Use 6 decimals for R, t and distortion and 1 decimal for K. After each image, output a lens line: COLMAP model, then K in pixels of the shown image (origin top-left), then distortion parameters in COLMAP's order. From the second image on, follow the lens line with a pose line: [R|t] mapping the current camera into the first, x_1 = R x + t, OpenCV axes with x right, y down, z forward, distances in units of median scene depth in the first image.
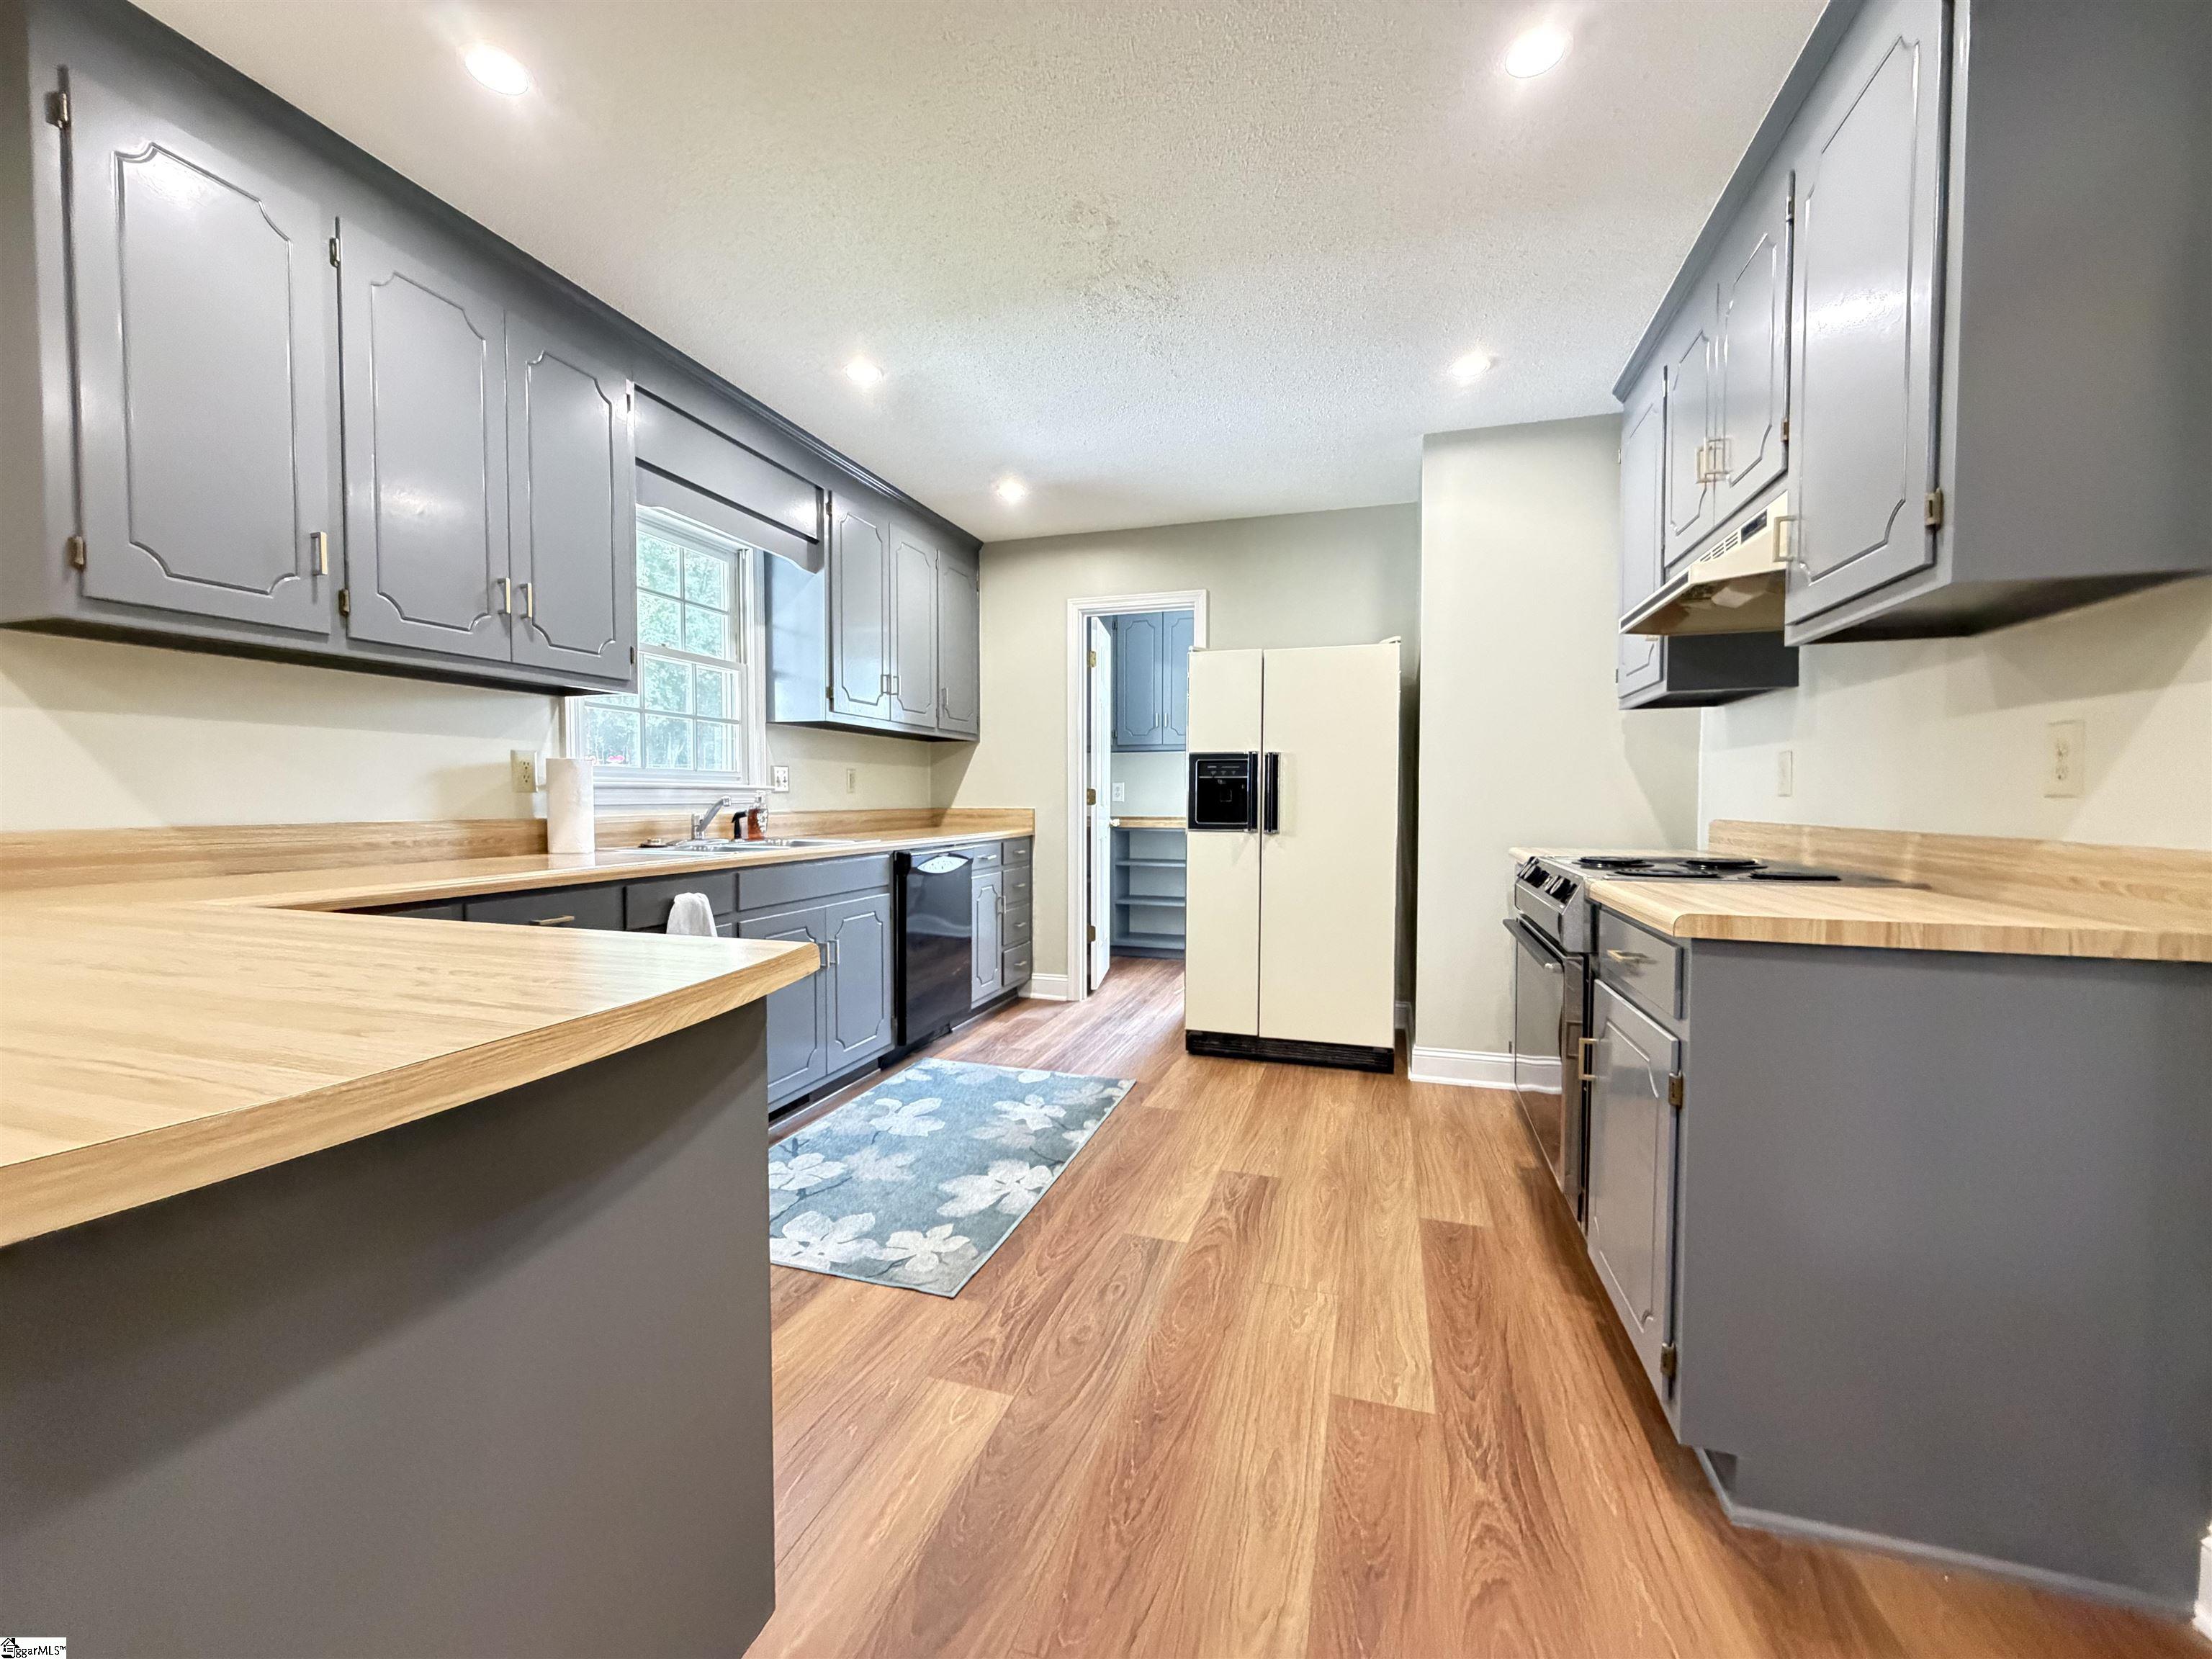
lens RADIAL K [[878.1, 0, 1098.8], [0, 878.1, 829.7], [0, 0, 1]] dist [0.001368, -0.000442]
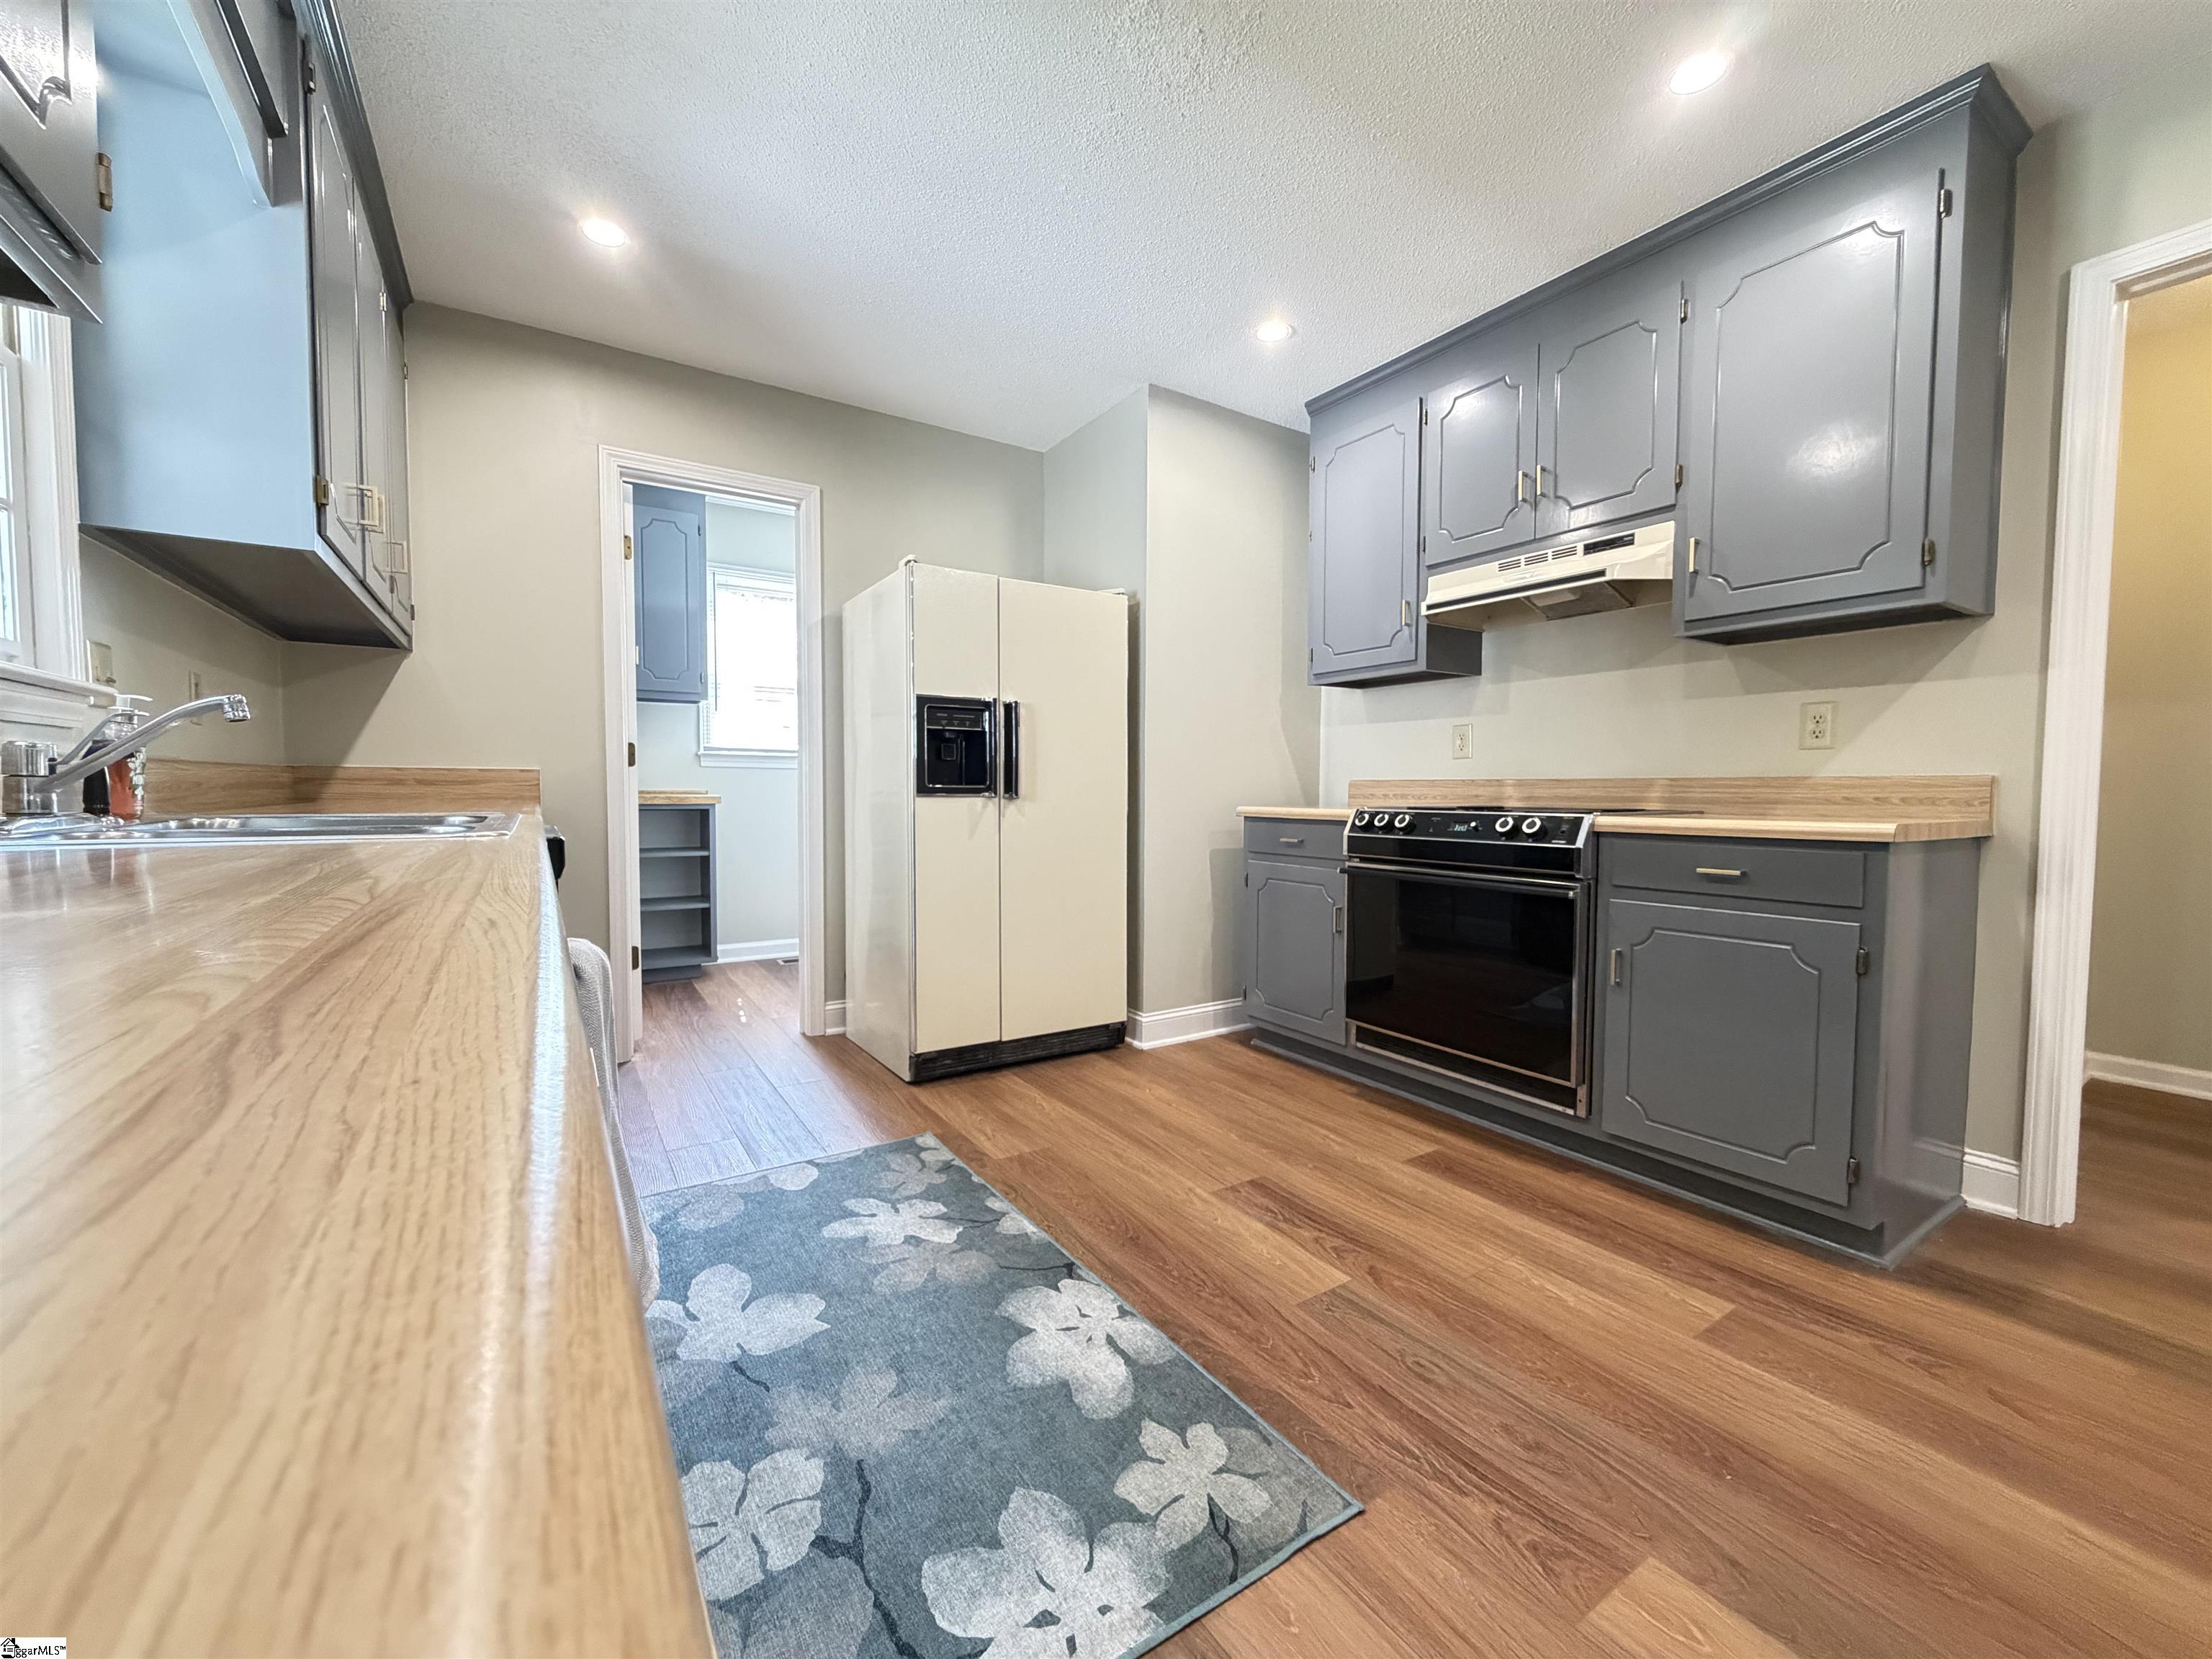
lens RADIAL K [[878.1, 0, 1102.7], [0, 878.1, 831.9], [0, 0, 1]] dist [0.001368, -0.000442]
pose [[0.633749, -0.036266, 0.772688, -0.500347], [0.023710, 0.999342, 0.027457, 0.019810], [-0.773175, 0.000920, 0.634191, 0.498136]]
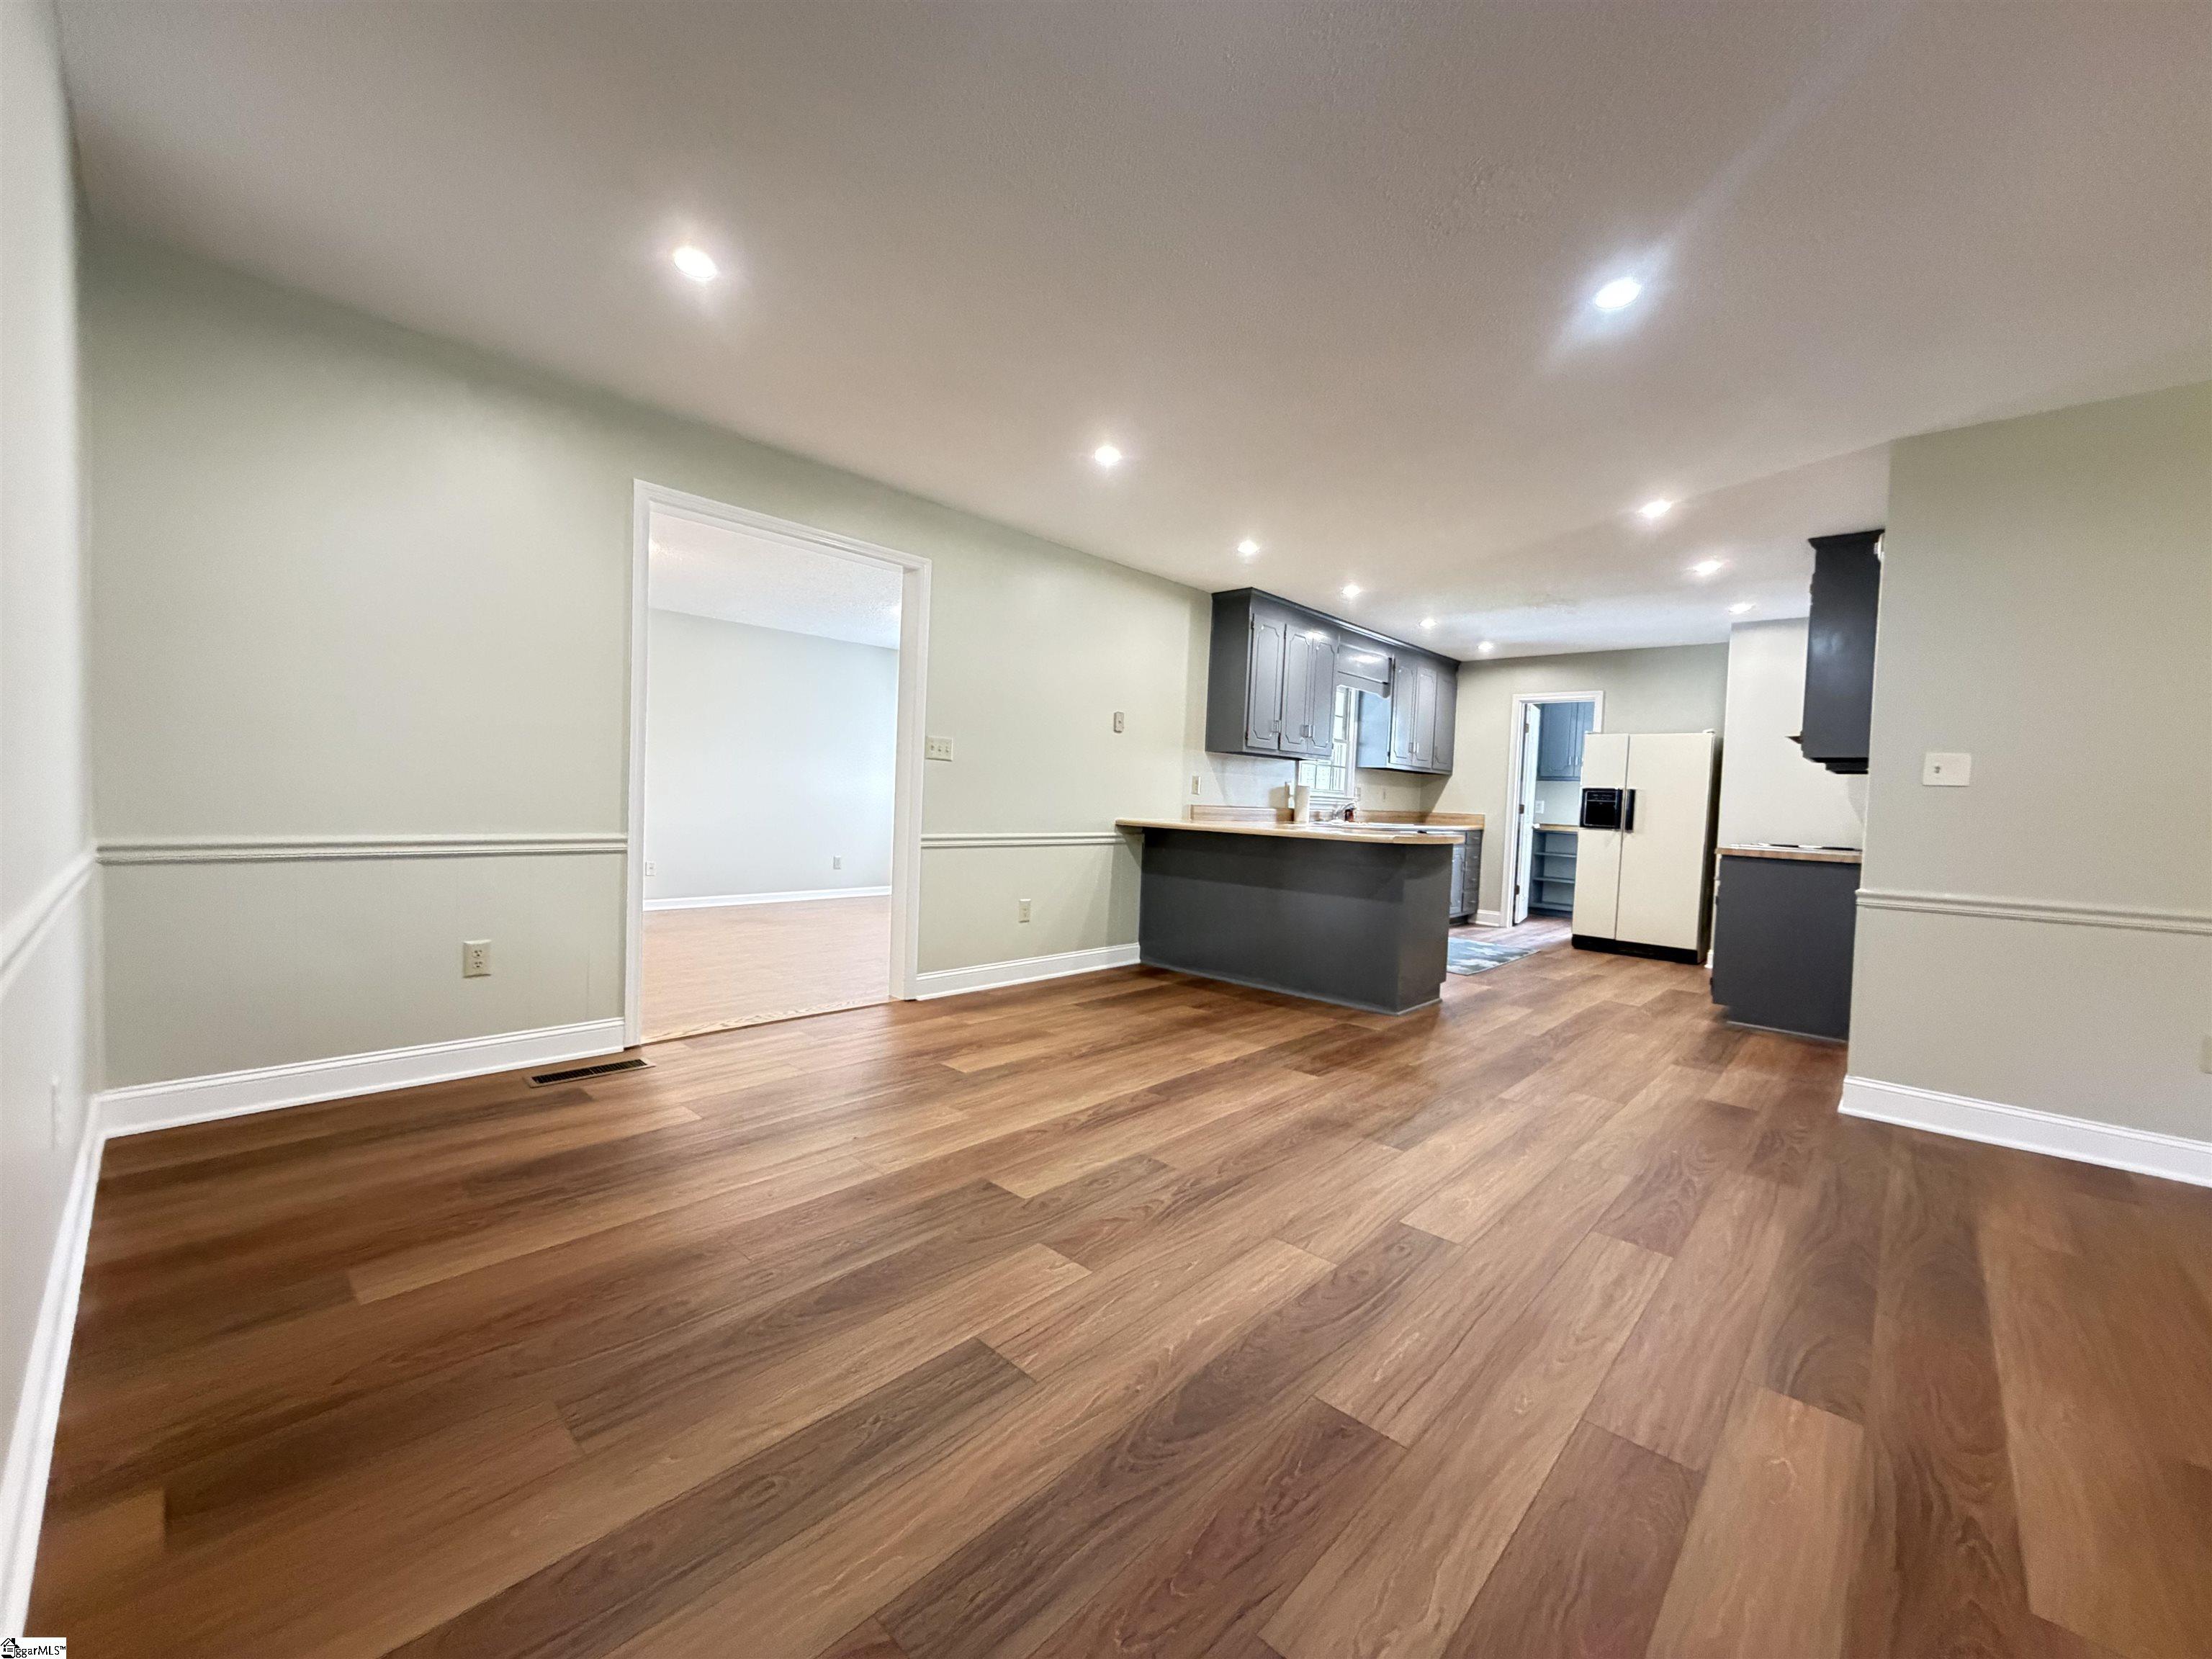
lens RADIAL K [[878.1, 0, 1100.3], [0, 878.1, 834.3], [0, 0, 1]] dist [0.001368, -0.000442]
pose [[0.903015, 0.052722, -0.426362, -0.029113], [-0.053803, 0.998506, 0.009518, 0.065339], [0.426227, 0.014345, 0.904502, -1.481917]]
